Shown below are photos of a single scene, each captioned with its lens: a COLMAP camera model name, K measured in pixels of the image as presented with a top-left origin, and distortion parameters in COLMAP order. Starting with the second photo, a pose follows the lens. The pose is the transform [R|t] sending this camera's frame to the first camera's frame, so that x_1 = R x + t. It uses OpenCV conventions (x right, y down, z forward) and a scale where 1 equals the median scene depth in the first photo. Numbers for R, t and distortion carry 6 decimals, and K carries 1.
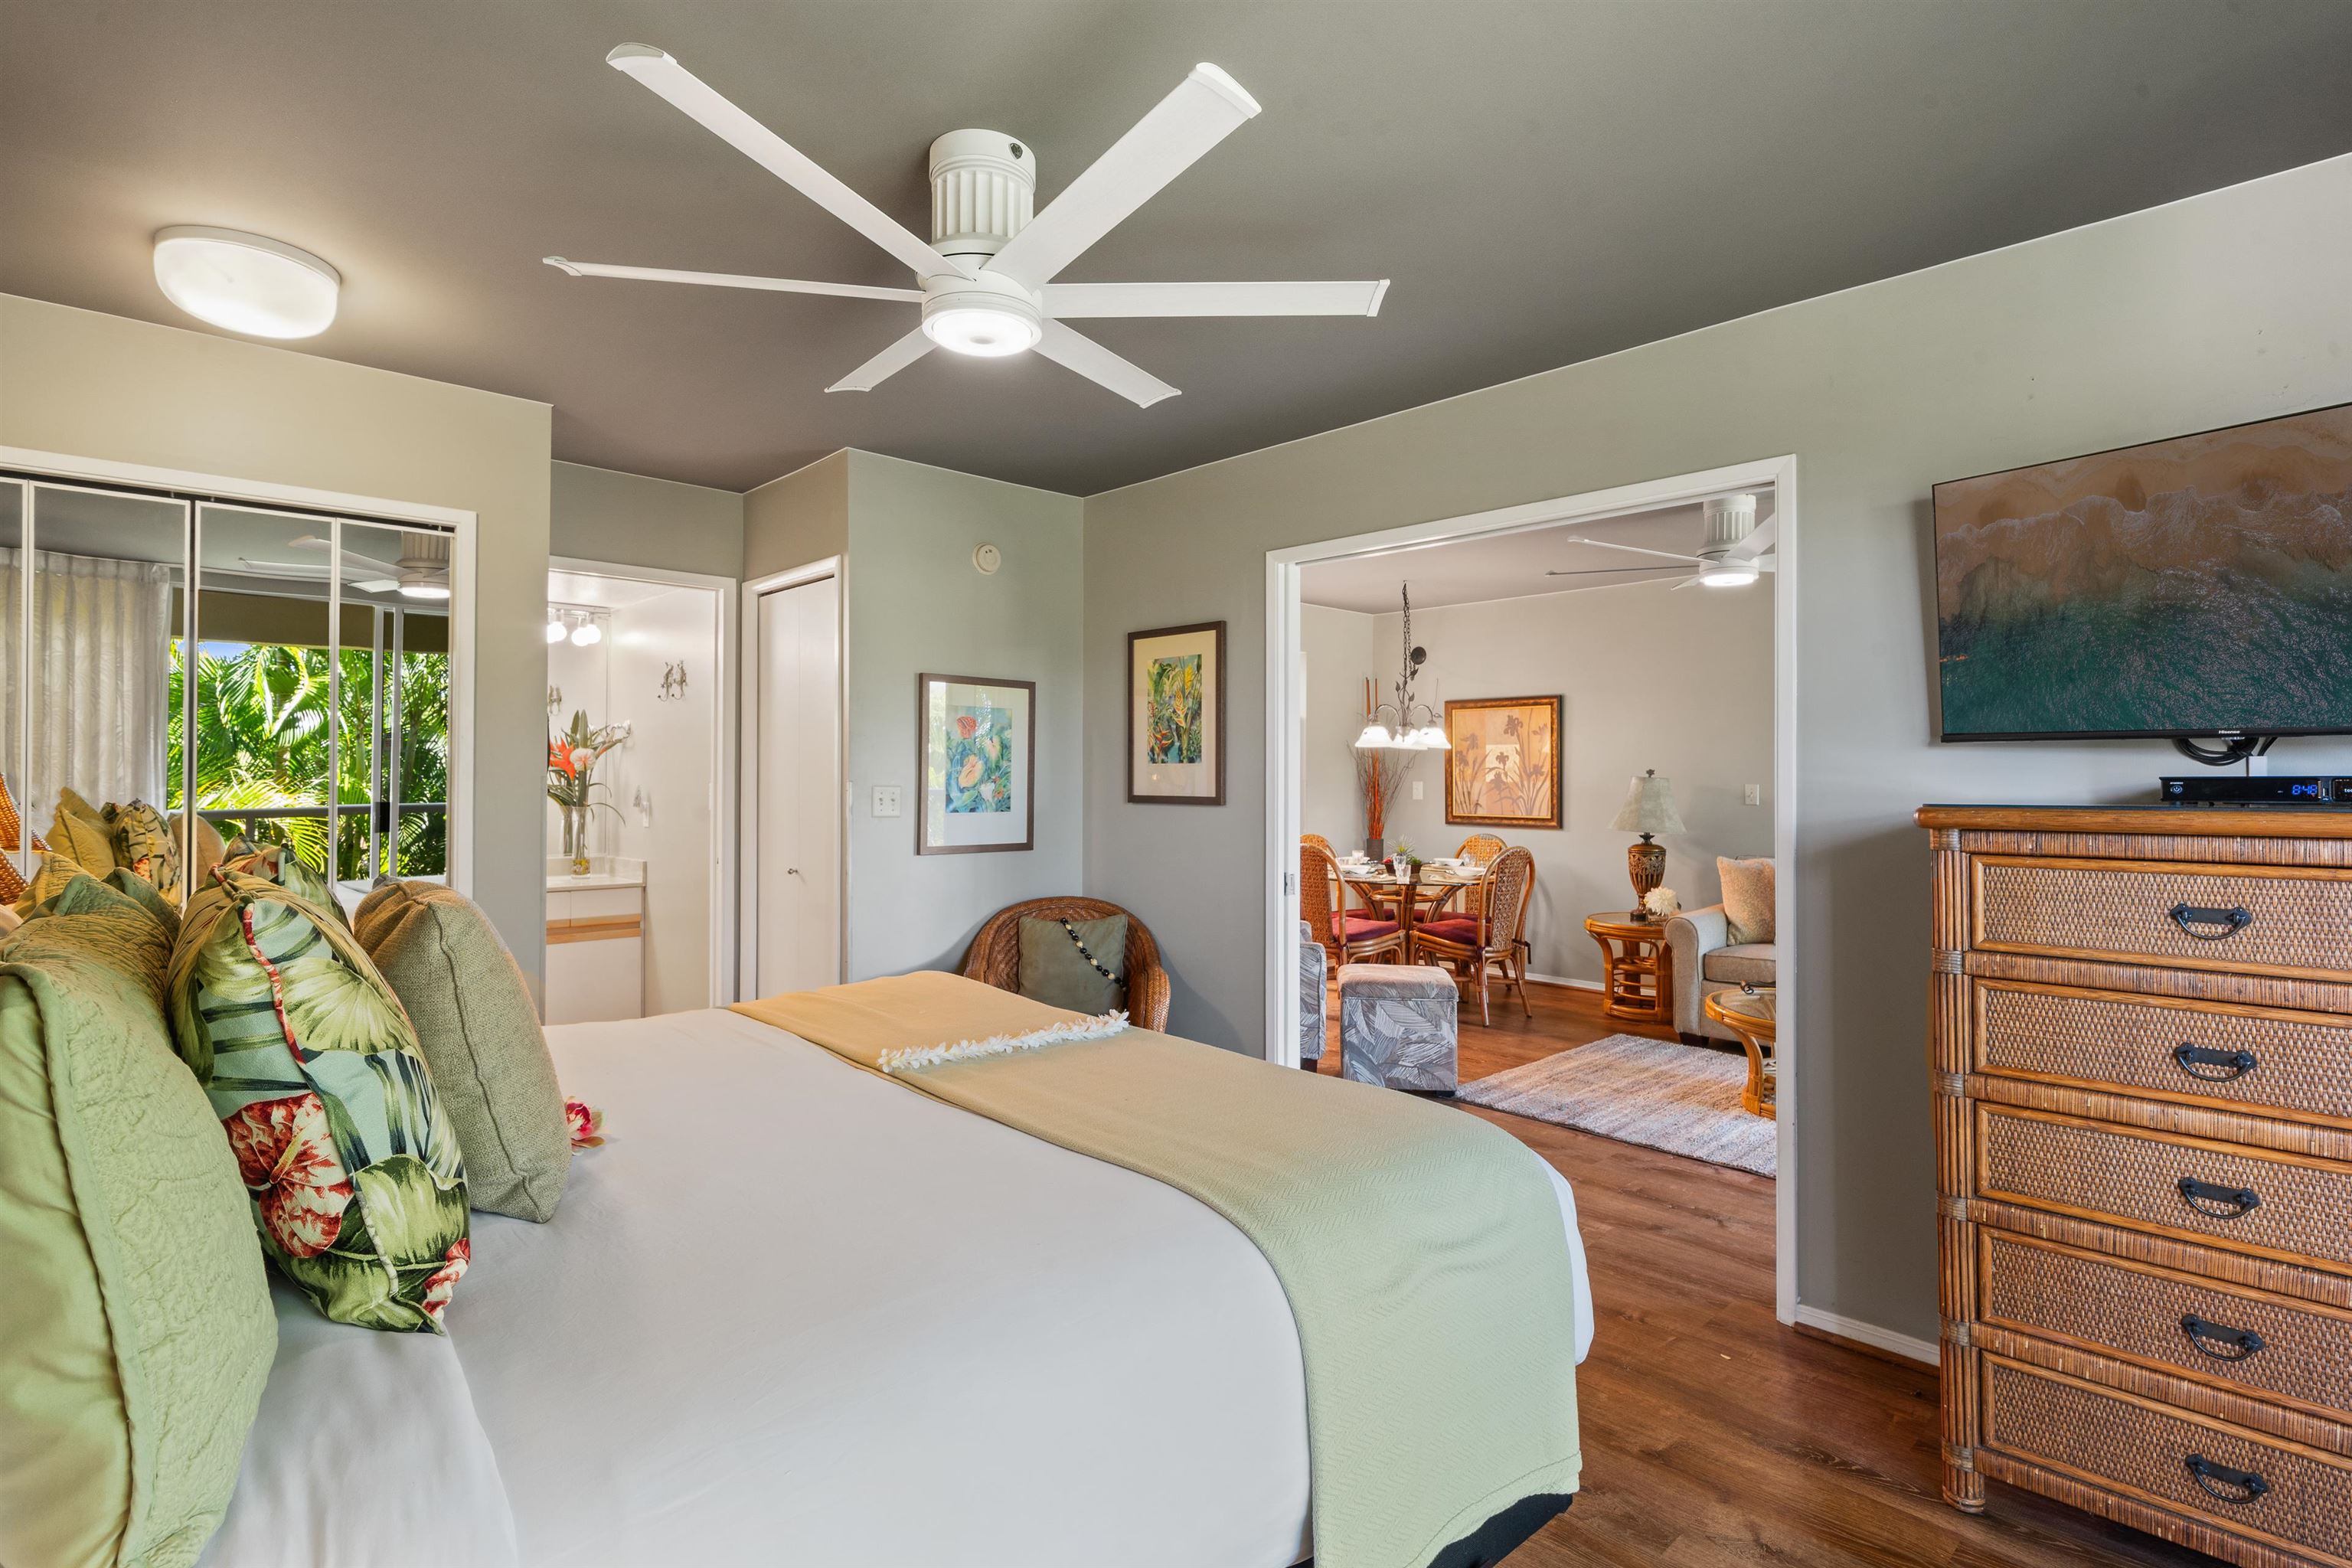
lens RADIAL K [[1185.6, 0, 1176.5], [0, 1185.6, 773.6], [0, 0, 1]] dist [0.012297, -0.000103]
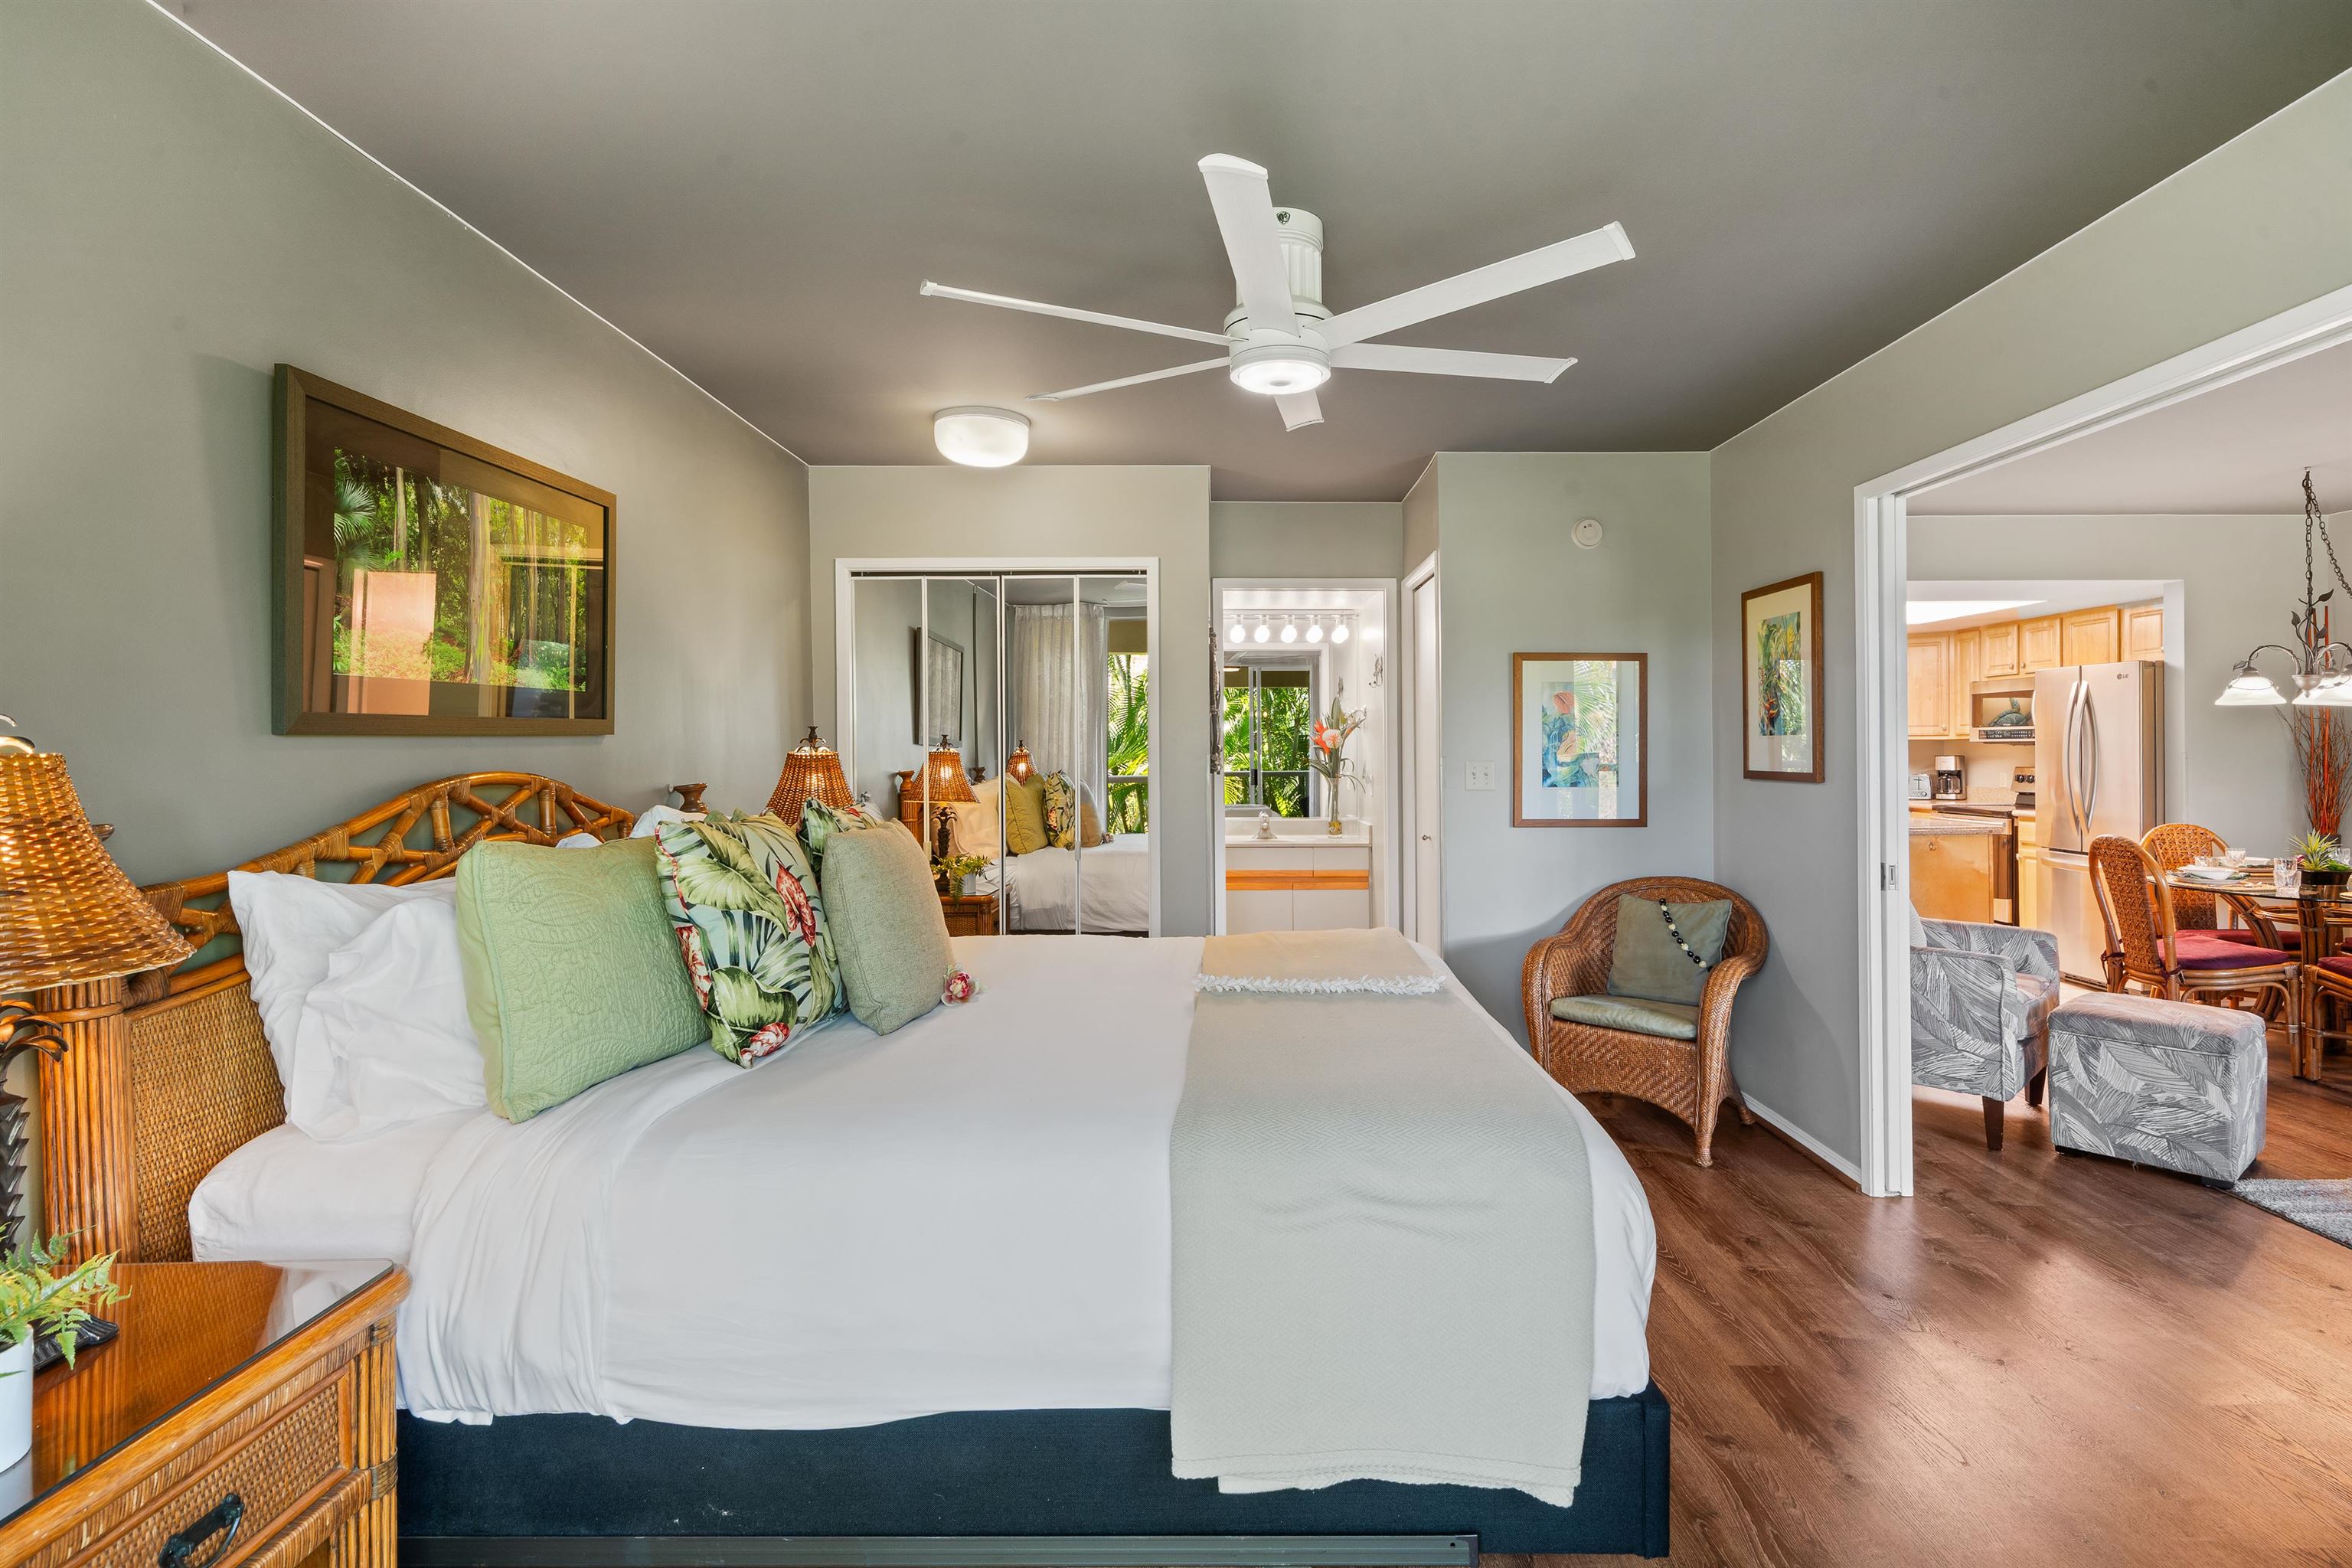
lens RADIAL K [[1185.6, 0, 1189.1], [0, 1185.6, 765.9], [0, 0, 1]] dist [0.012297, -0.000103]
pose [[0.729365, 0.002682, -0.684119, 0.289056], [0.008784, 0.999873, 0.013285, -0.001559], [0.684068, -0.015699, 0.729249, 0.040160]]
